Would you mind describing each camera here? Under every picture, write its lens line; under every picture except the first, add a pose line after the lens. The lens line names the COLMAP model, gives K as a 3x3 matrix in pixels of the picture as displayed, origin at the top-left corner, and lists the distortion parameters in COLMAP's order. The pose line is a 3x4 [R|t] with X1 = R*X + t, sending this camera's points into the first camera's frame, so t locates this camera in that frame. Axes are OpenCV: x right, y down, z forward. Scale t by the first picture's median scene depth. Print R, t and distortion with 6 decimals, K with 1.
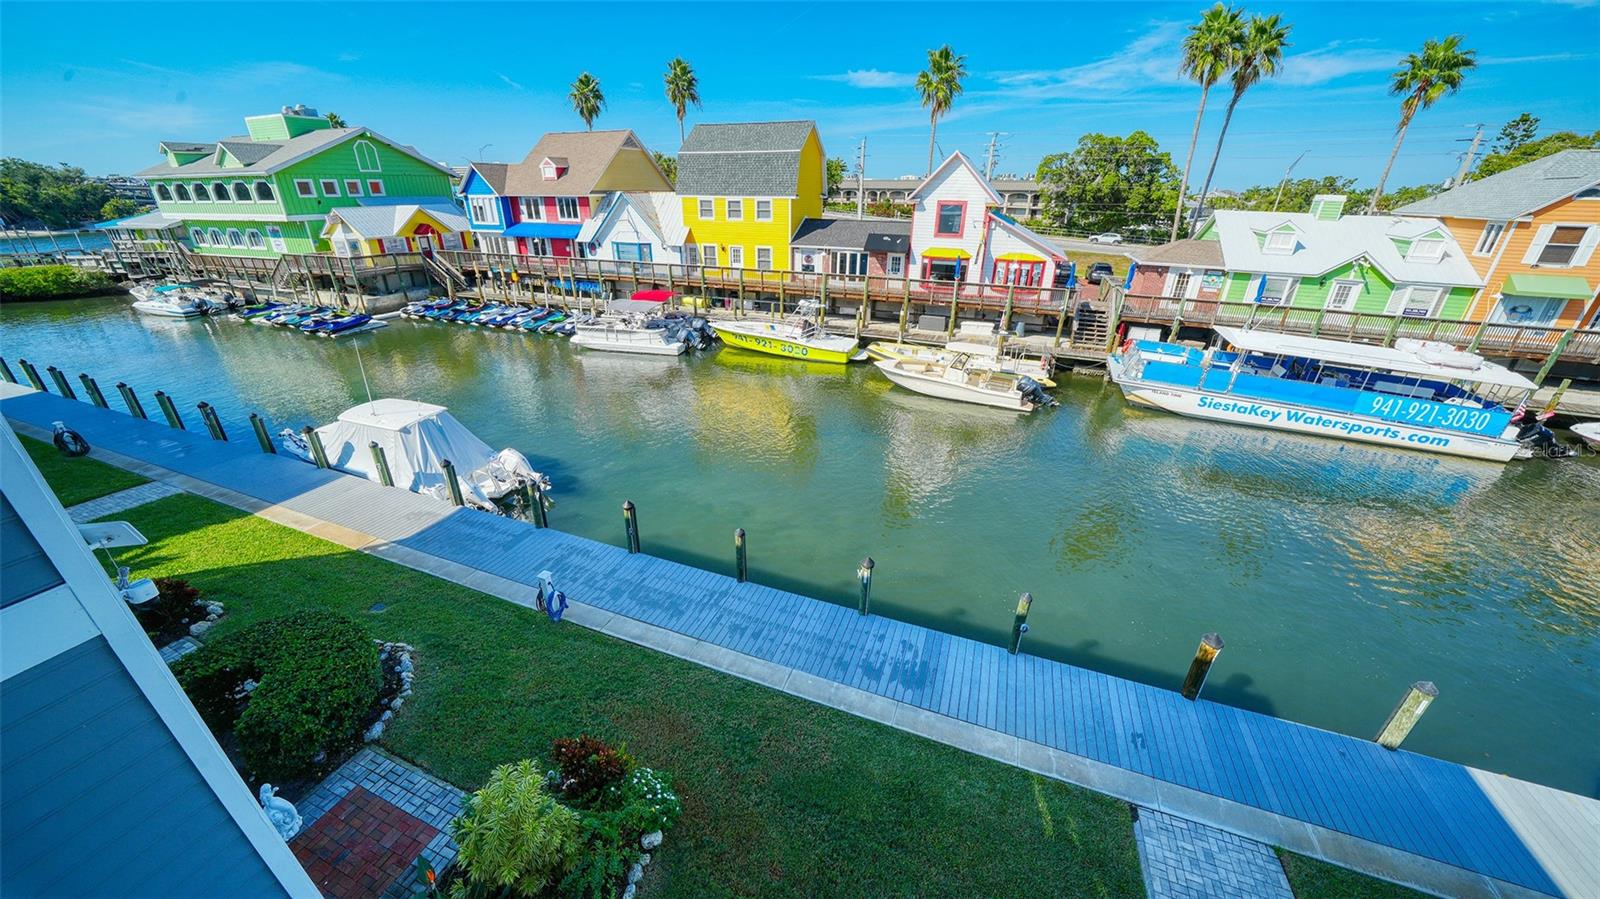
lens RADIAL K [[543.8, 0, 781.9], [0, 543.8, 457.6], [0, 0, 1]] dist [-0.027687, 0.002733]
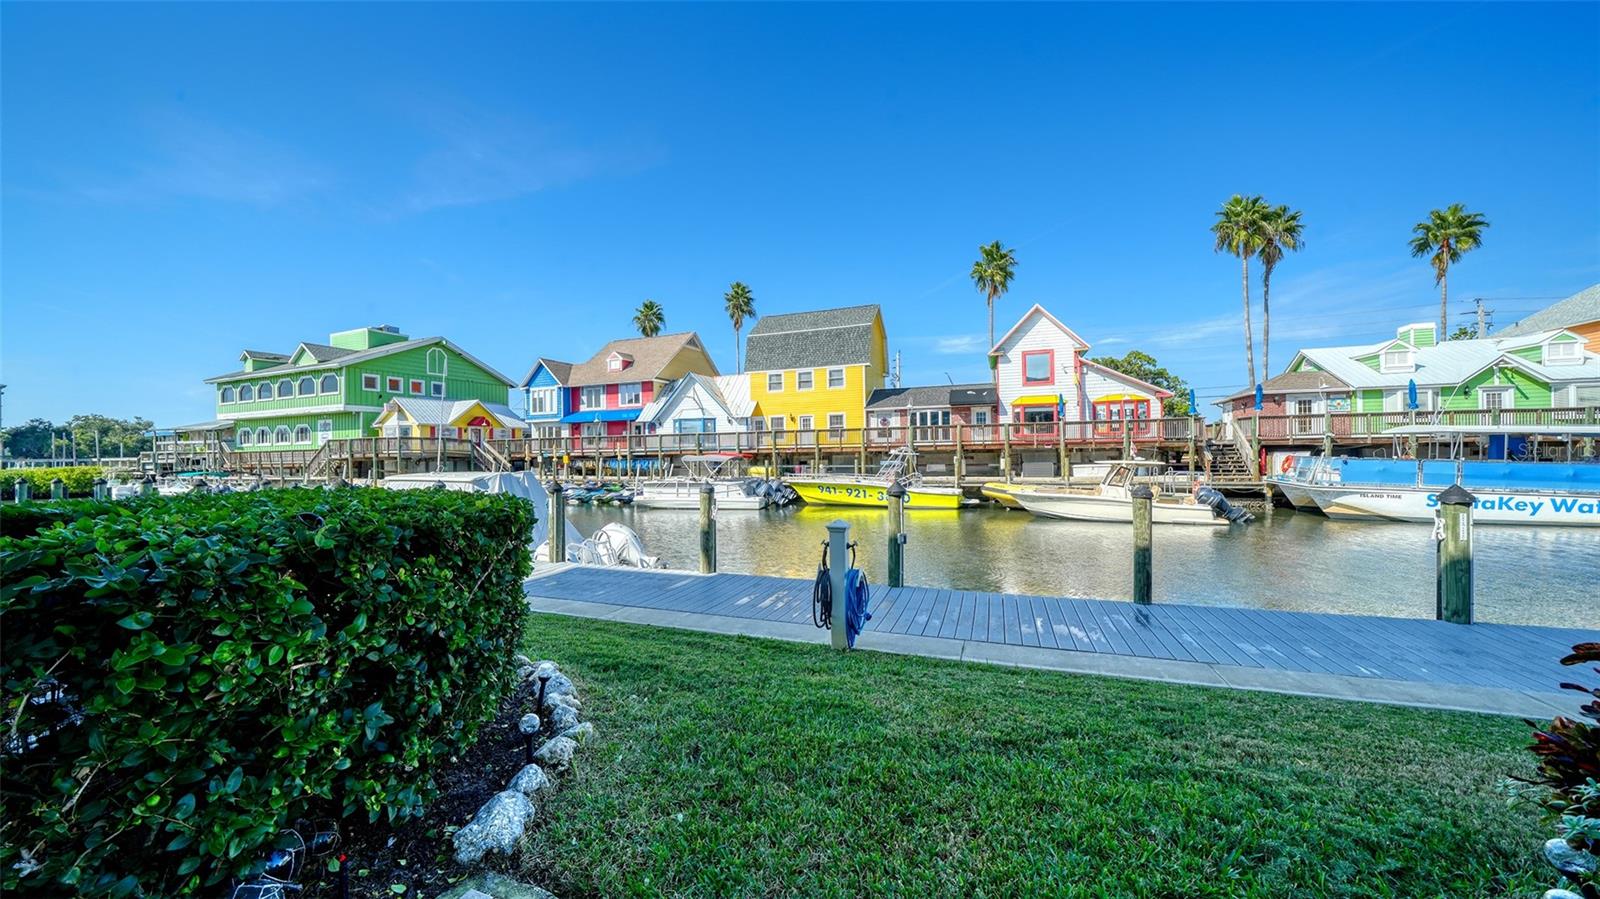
lens RADIAL K [[557.0, 0, 788.9], [0, 557.0, 450.9], [0, 0, 1]] dist [-0.028129, 0.002557]
pose [[0.999511, -0.031175, 0.002251, -0.159533], [0.028979, 0.897273, -0.440523, 0.133644], [0.011713, 0.440373, 0.897738, 0.186055]]
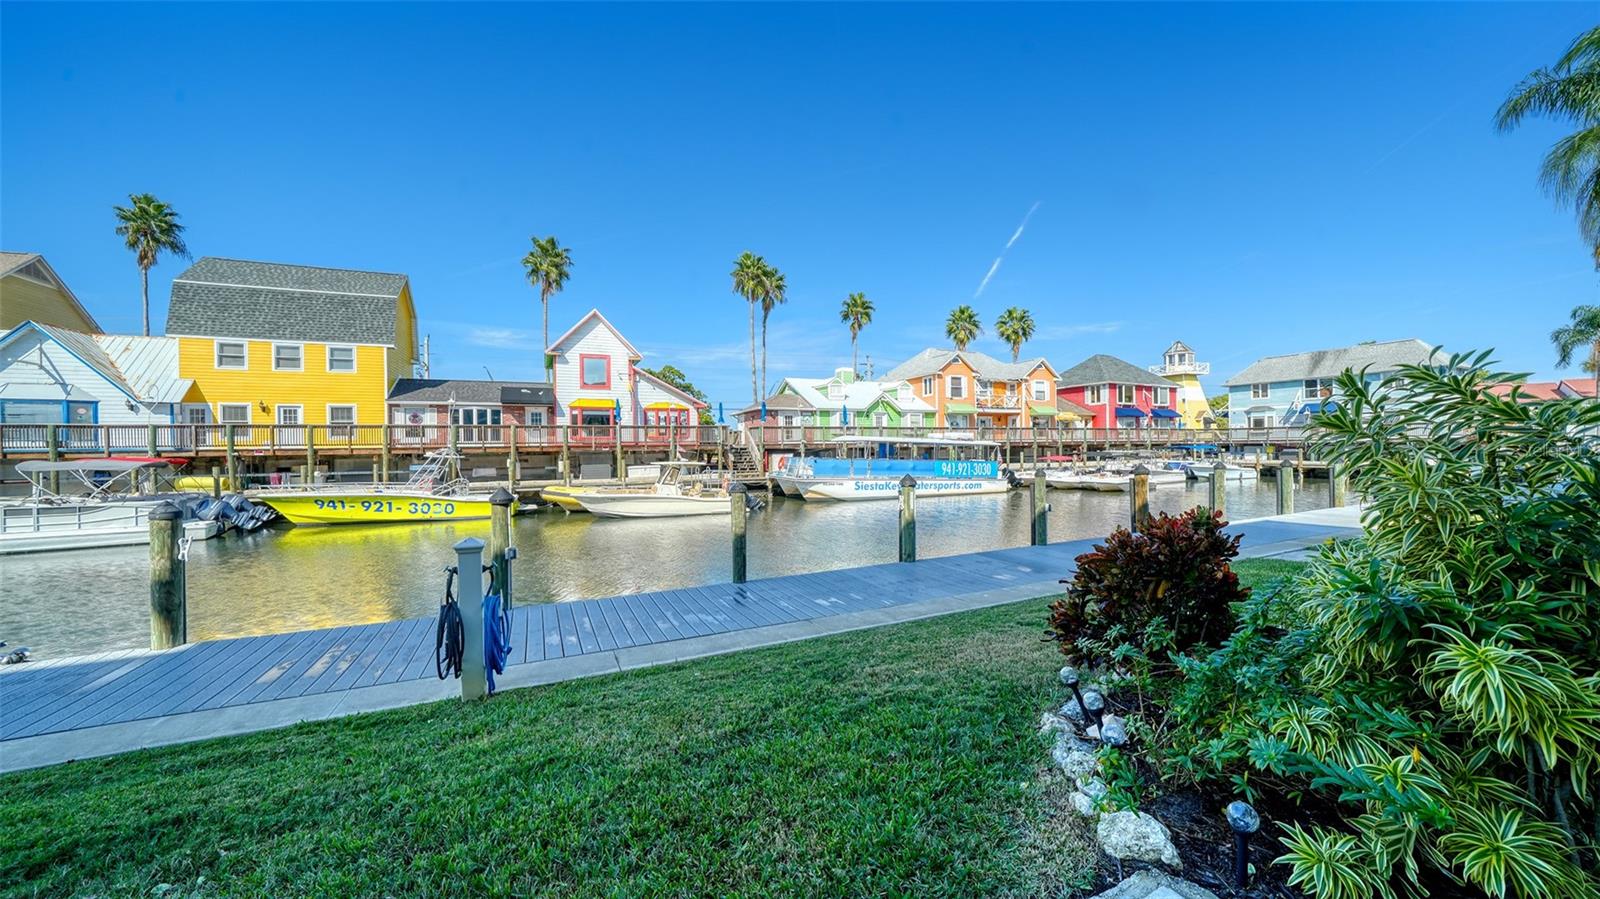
lens RADIAL K [[556.8, 0, 803.7], [0, 556.8, 451.7], [0, 0, 1]] dist [-0.027346, 0.003327]
pose [[0.689031, -0.029678, 0.724124, -0.185234], [0.339264, 0.896130, -0.286095, 0.125459], [-0.640419, 0.442797, 0.627530, 0.202077]]
